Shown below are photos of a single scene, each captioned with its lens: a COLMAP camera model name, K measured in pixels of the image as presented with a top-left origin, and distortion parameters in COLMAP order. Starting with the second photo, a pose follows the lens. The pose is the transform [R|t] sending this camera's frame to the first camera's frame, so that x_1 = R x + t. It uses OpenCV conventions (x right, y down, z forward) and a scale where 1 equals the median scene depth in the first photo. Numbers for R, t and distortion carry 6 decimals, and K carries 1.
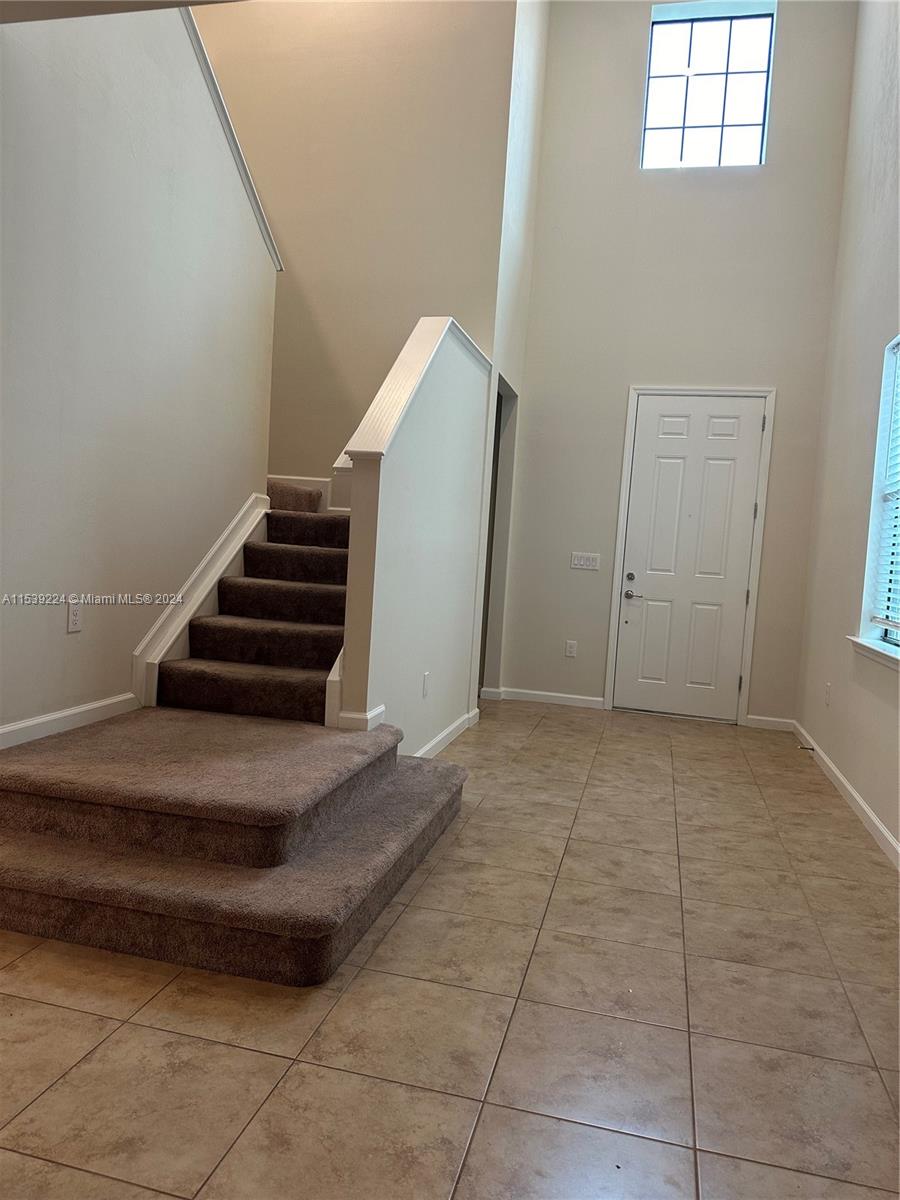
lens RADIAL K [[843.5, 0, 455.6], [0, 843.5, 591.2], [0, 0, 1]] dist [0.047851, -0.061320]
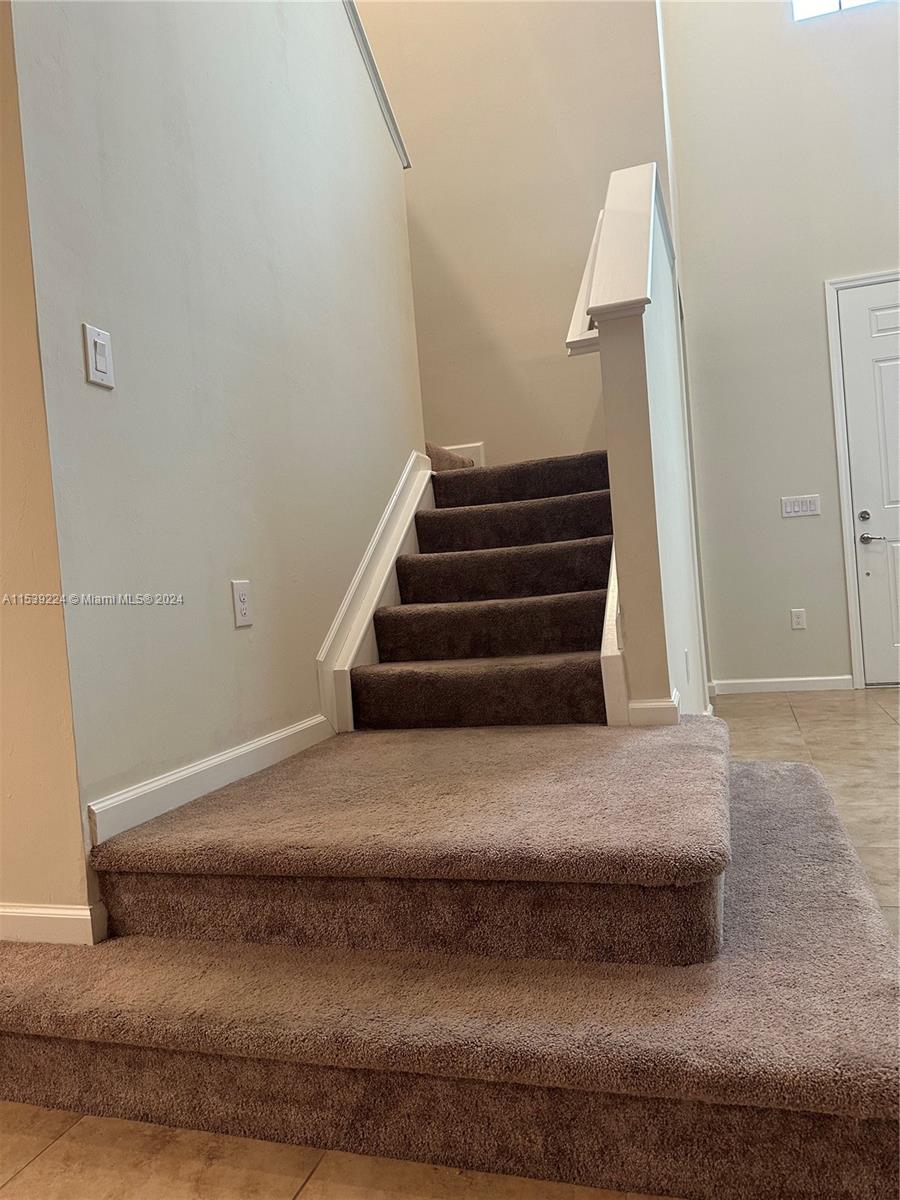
lens RADIAL K [[843.5, 0, 451.8], [0, 843.5, 589.8], [0, 0, 1]] dist [0.047851, -0.061320]
pose [[0.986564, -0.144992, -0.075294, -0.273739], [0.140766, 0.988300, -0.058718, 0.096903], [0.082927, 0.047331, 0.995431, 0.411604]]
